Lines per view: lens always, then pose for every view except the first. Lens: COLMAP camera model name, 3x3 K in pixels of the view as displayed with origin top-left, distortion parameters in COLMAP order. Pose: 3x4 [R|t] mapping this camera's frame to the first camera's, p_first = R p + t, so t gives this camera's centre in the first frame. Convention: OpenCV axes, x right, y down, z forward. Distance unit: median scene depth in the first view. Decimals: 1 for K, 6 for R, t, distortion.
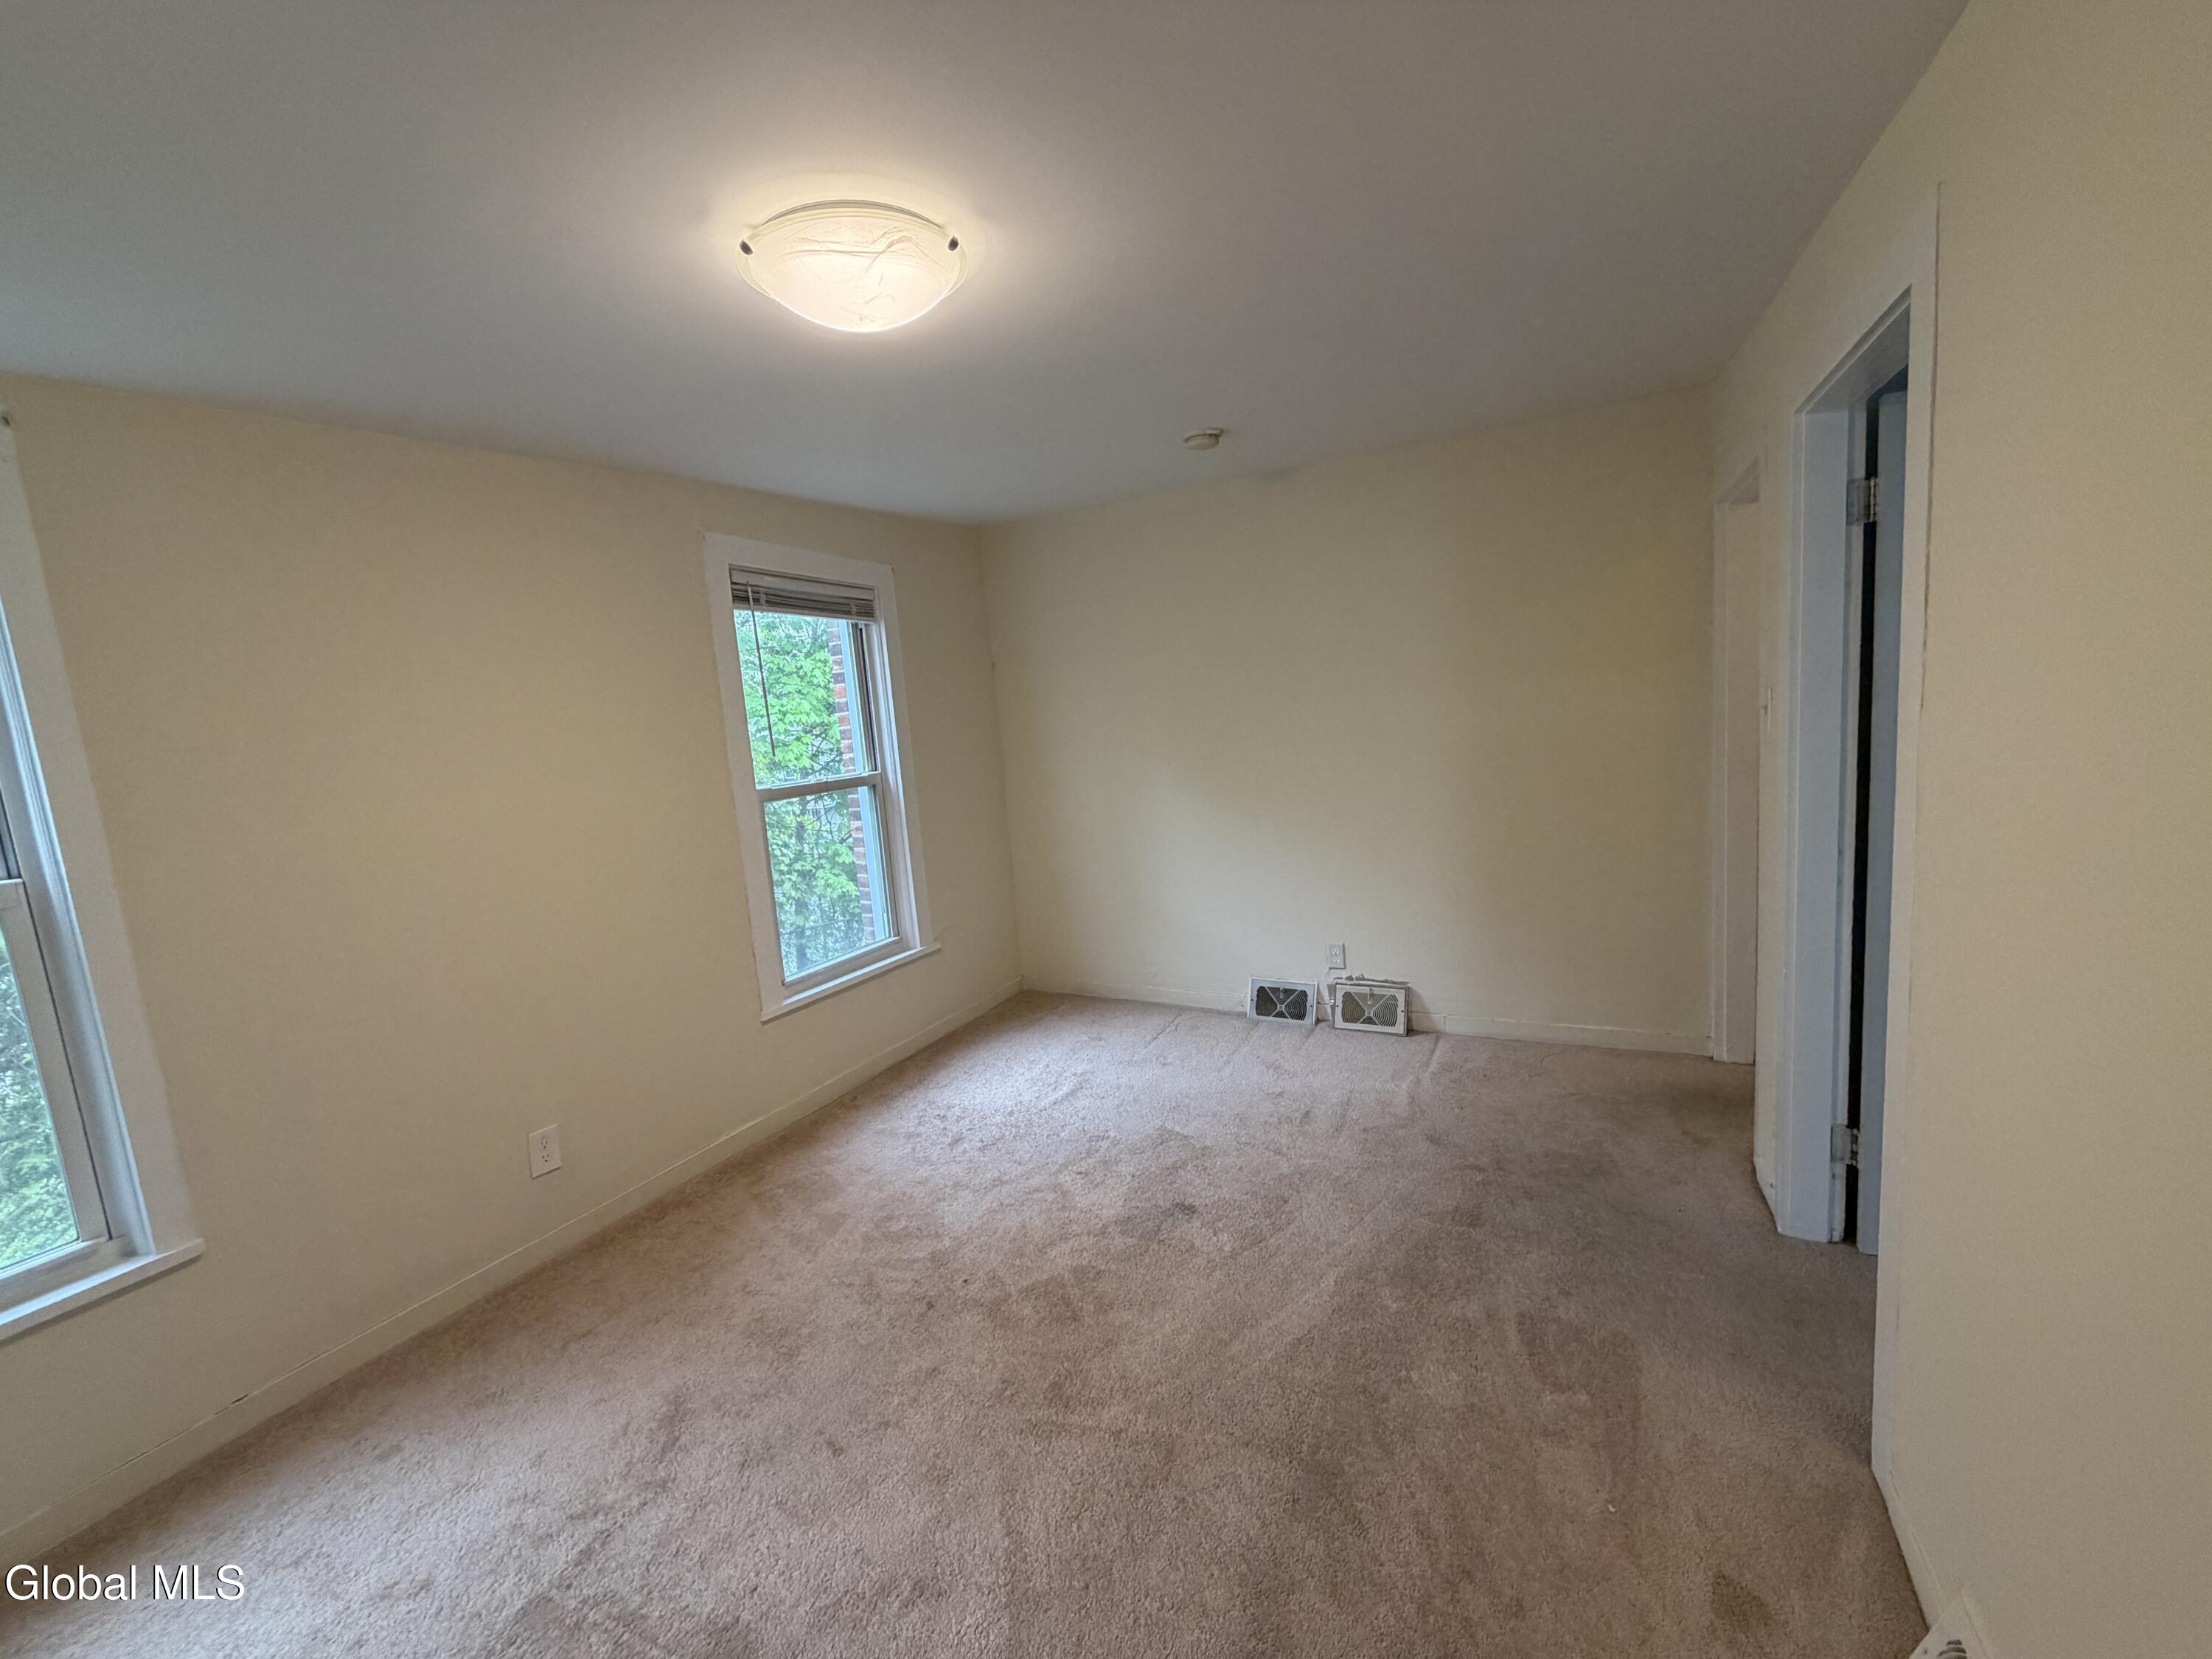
lens RADIAL K [[878.3, 0, 1100.4], [0, 878.3, 827.7], [0, 0, 1]] dist [-0.002202, 0.000172]
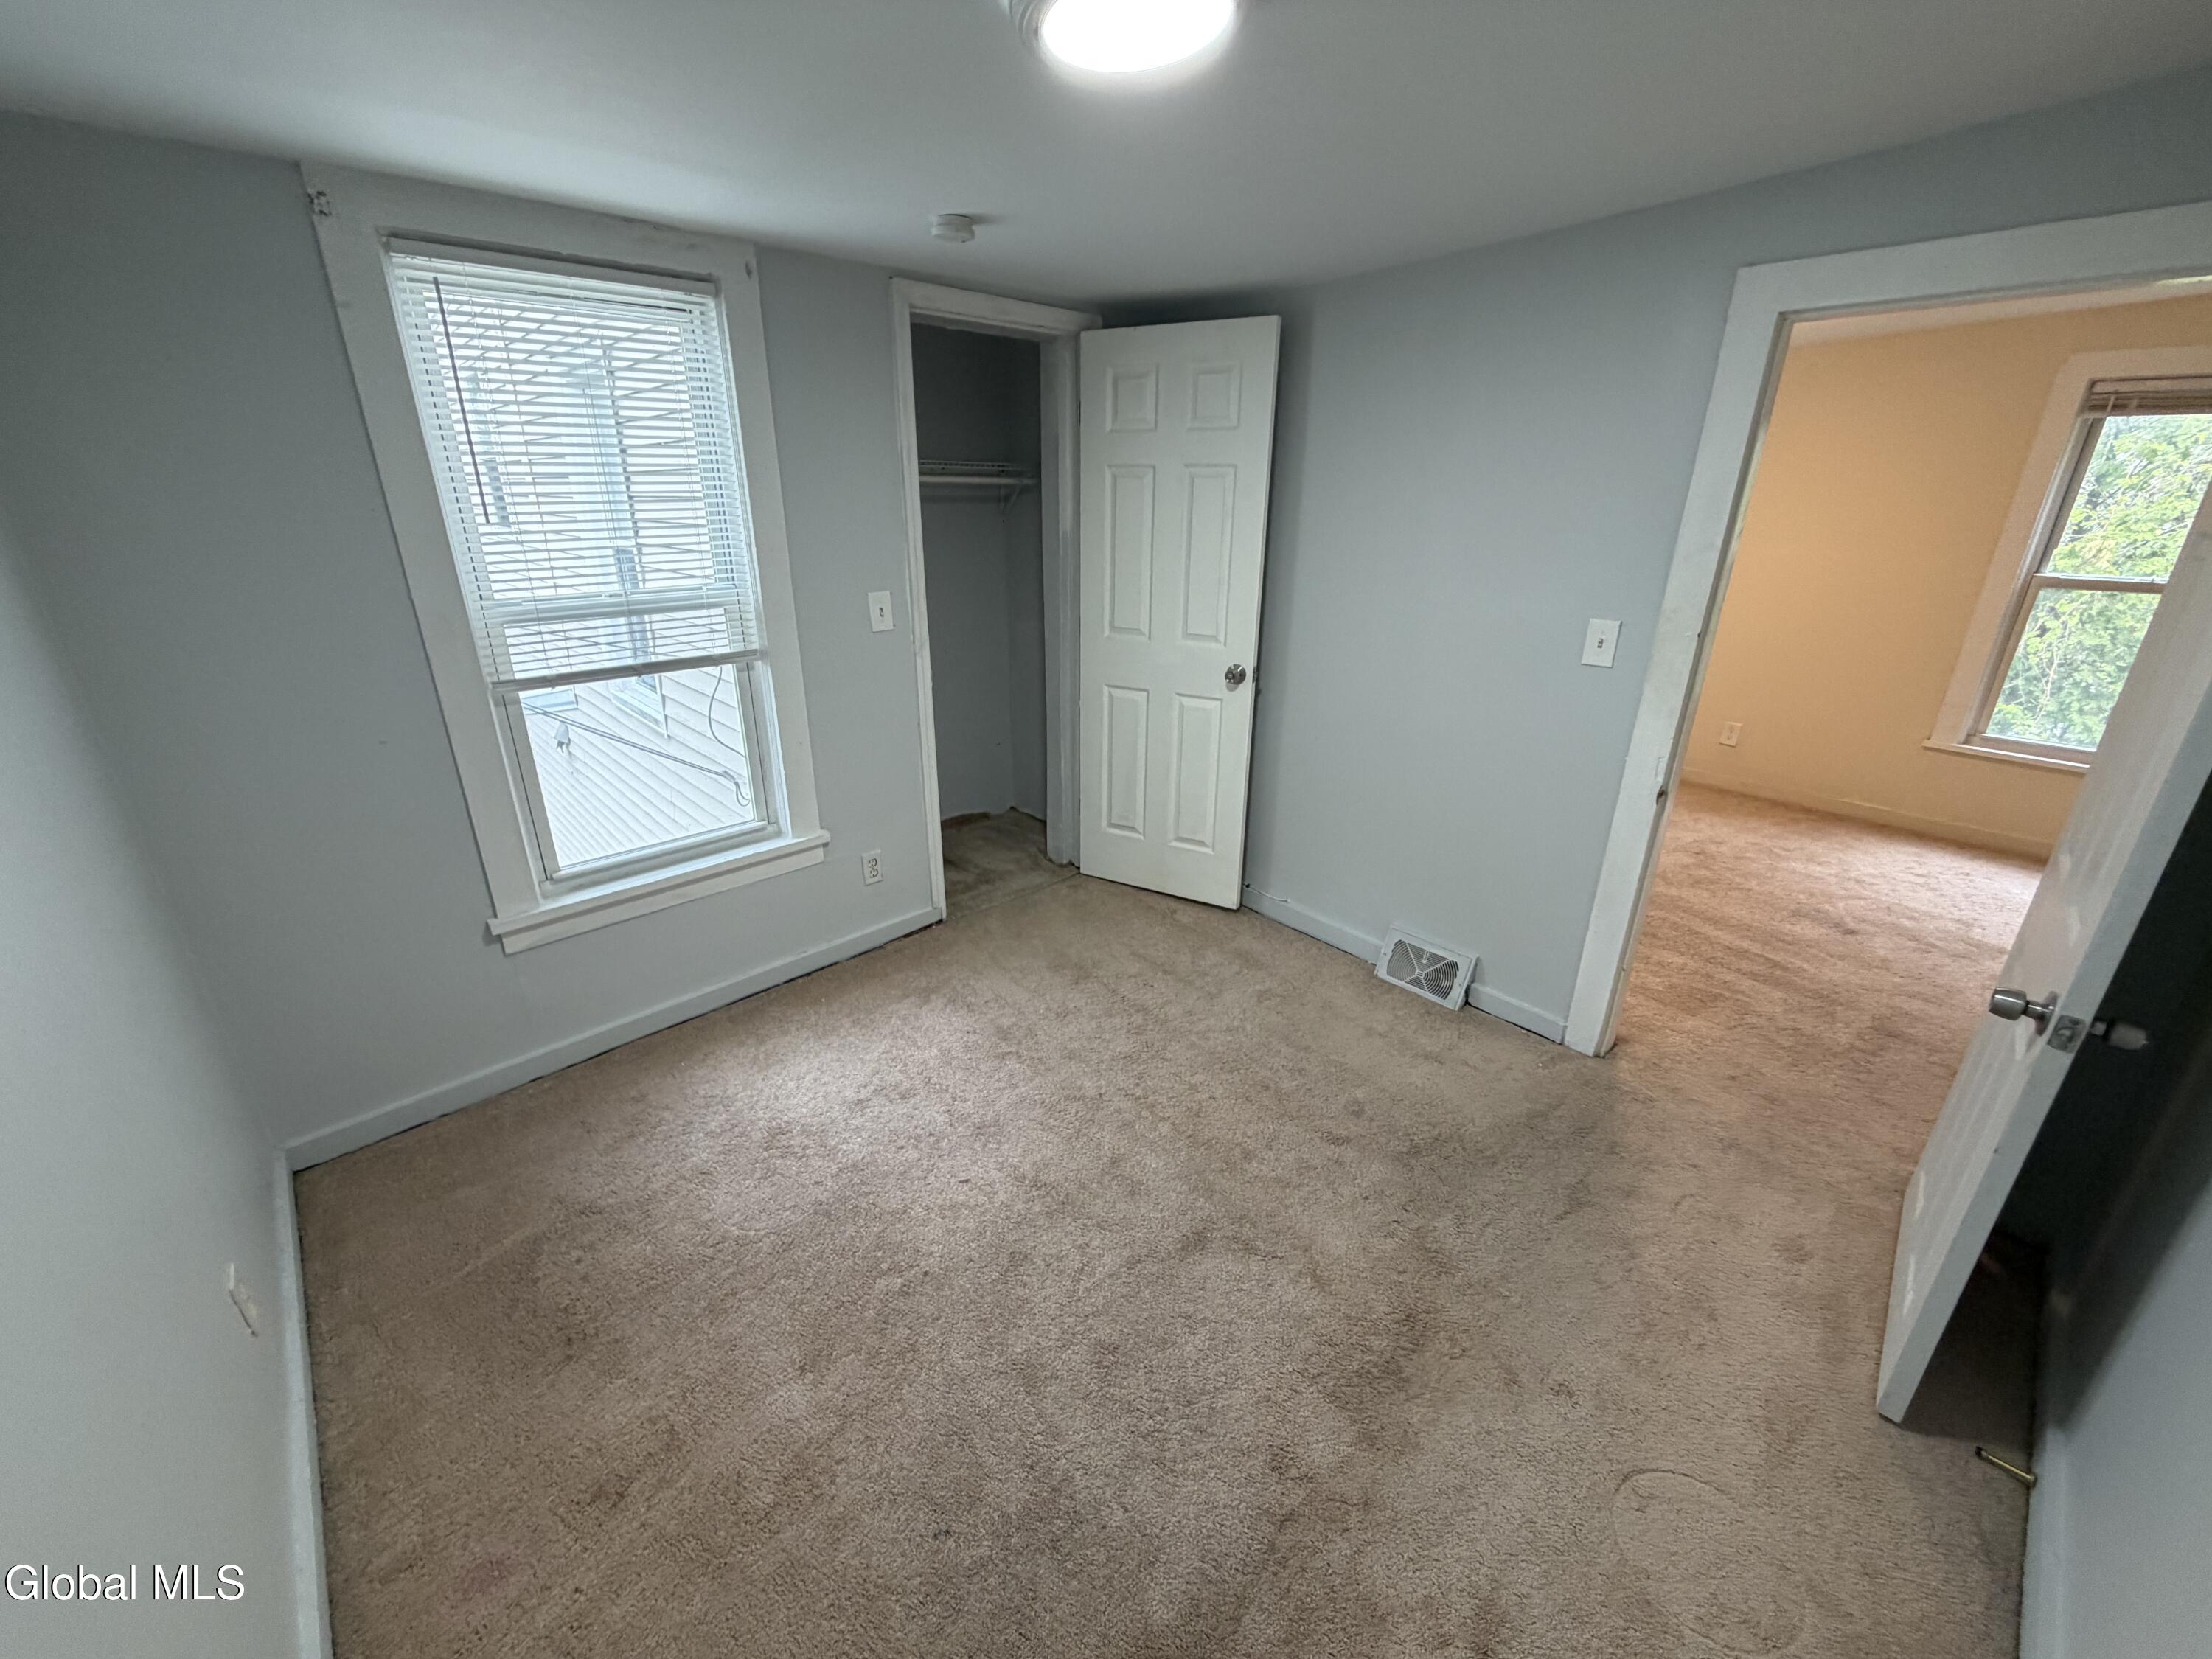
lens RADIAL K [[878.3, 0, 1100.4], [0, 878.3, 827.7], [0, 0, 1]] dist [-0.002202, 0.000172]
pose [[-0.344641, 0.410464, -0.844241, 1.266178], [-0.096620, 0.879052, 0.466832, -0.182115], [0.933749, 0.242460, -0.263298, 0.194265]]
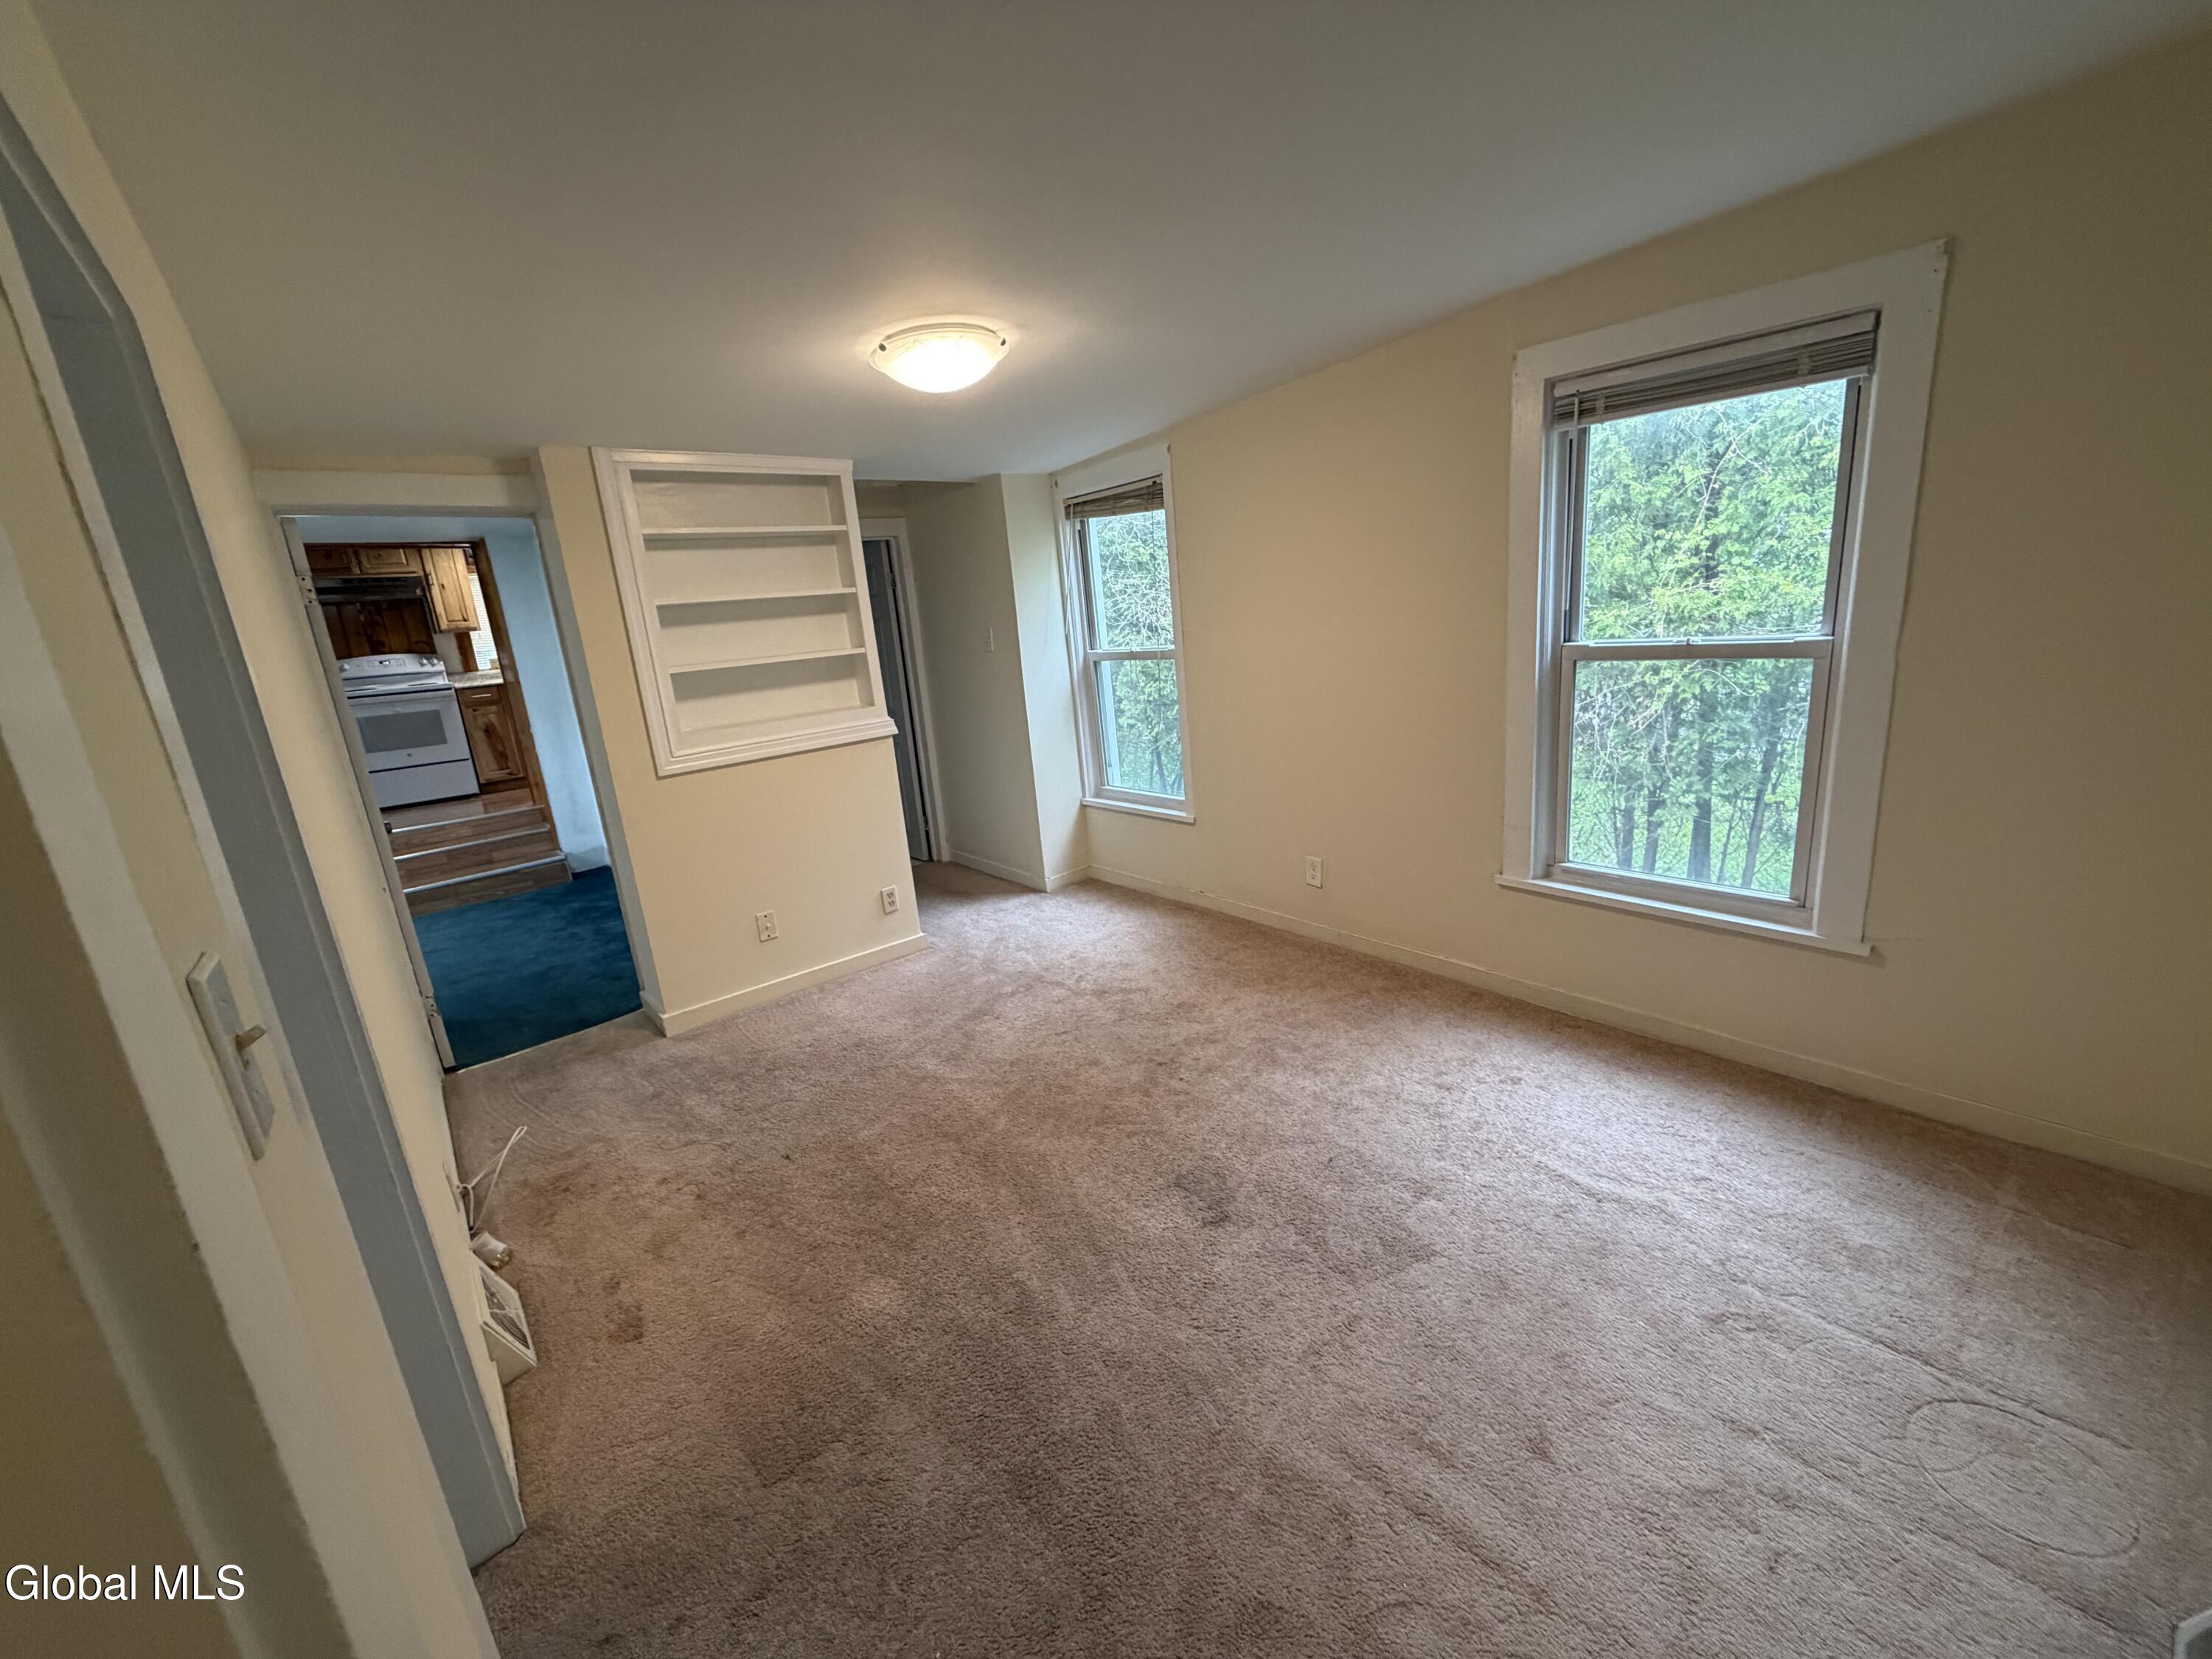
lens RADIAL K [[887.2, 0, 1106.0], [0, 887.2, 829.5], [0, 0, 1]] dist [-0.001513, -0.000051]
pose [[-0.367600, 0.339924, -0.865634, 0.619037], [-0.003053, 0.930359, 0.366637, -0.199662], [0.929979, 0.137419, -0.340963, 0.924622]]
